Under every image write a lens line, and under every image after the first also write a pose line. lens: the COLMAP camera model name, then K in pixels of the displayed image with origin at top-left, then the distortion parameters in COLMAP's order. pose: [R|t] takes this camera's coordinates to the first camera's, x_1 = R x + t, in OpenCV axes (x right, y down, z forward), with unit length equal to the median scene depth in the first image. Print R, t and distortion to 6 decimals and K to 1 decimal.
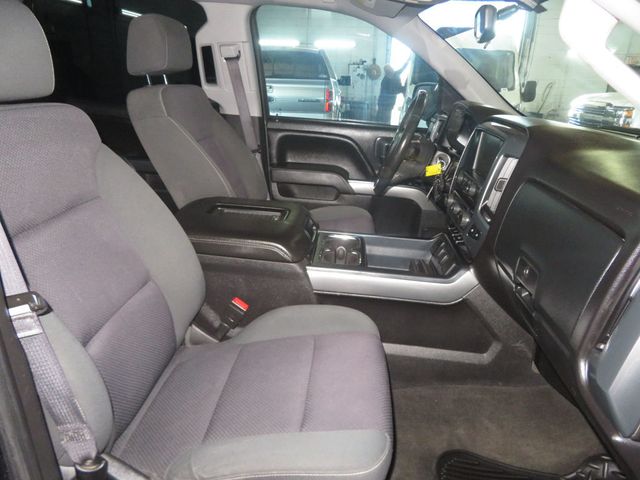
lens RADIAL K [[479.0, 0, 314.0], [0, 479.0, 236.5], [0, 0, 1]] dist [0.023579, -0.005534]
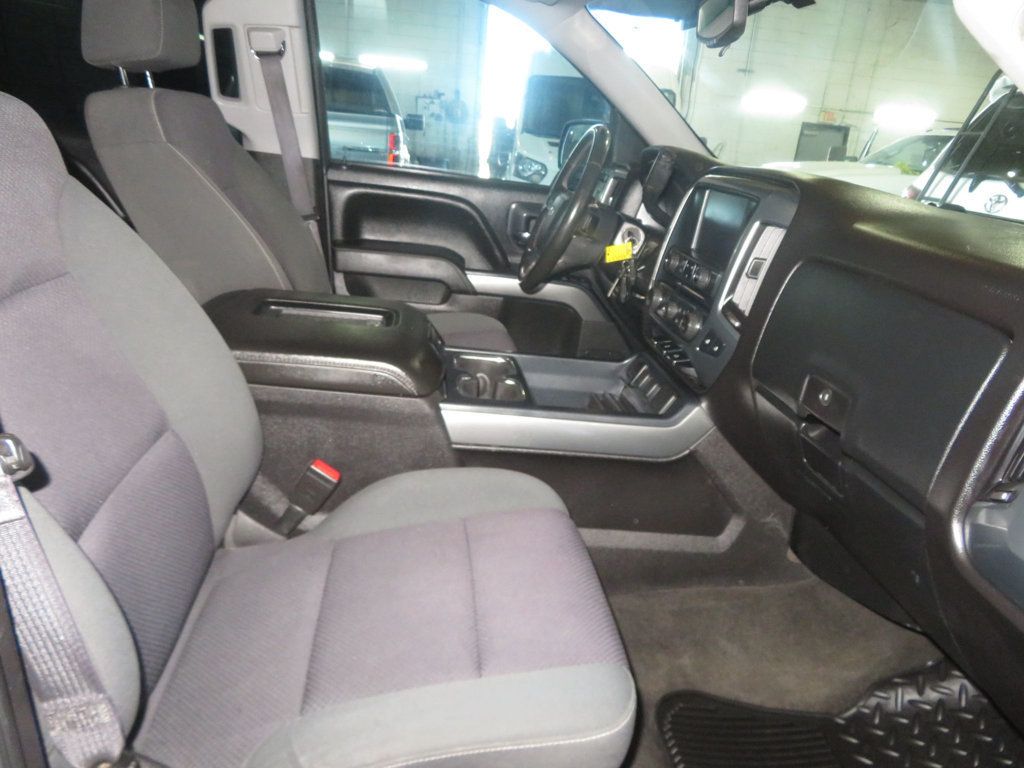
lens RADIAL K [[766.4, 0, 504.9], [0, 766.4, 378.0], [0, 0, 1]] dist [0.023579, -0.005534]
pose [[0.978629, -0.006617, 0.205526, -0.129932], [0.007011, 0.999975, -0.001191, 0.032050], [-0.205513, 0.002606, 0.978651, 0.058161]]
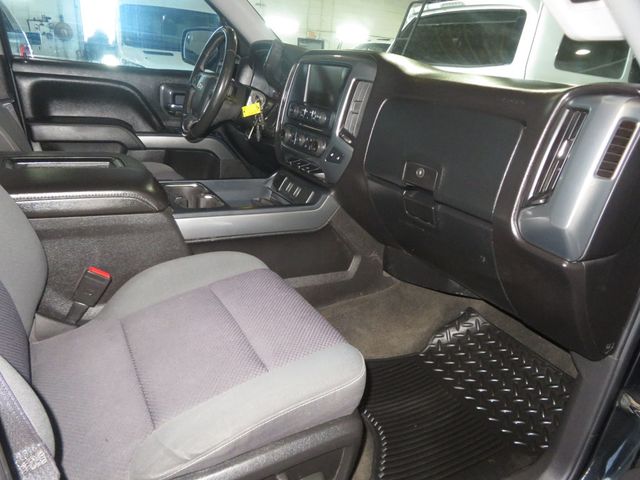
lens RADIAL K [[479.0, 0, 316.7], [0, 479.0, 235.9], [0, 0, 1]] dist [0.023579, -0.005534]
pose [[0.821003, -0.169128, 0.545299, -0.278627], [0.142661, 0.985589, 0.090896, 0.057153], [-0.552813, 0.003167, 0.833299, 0.129921]]
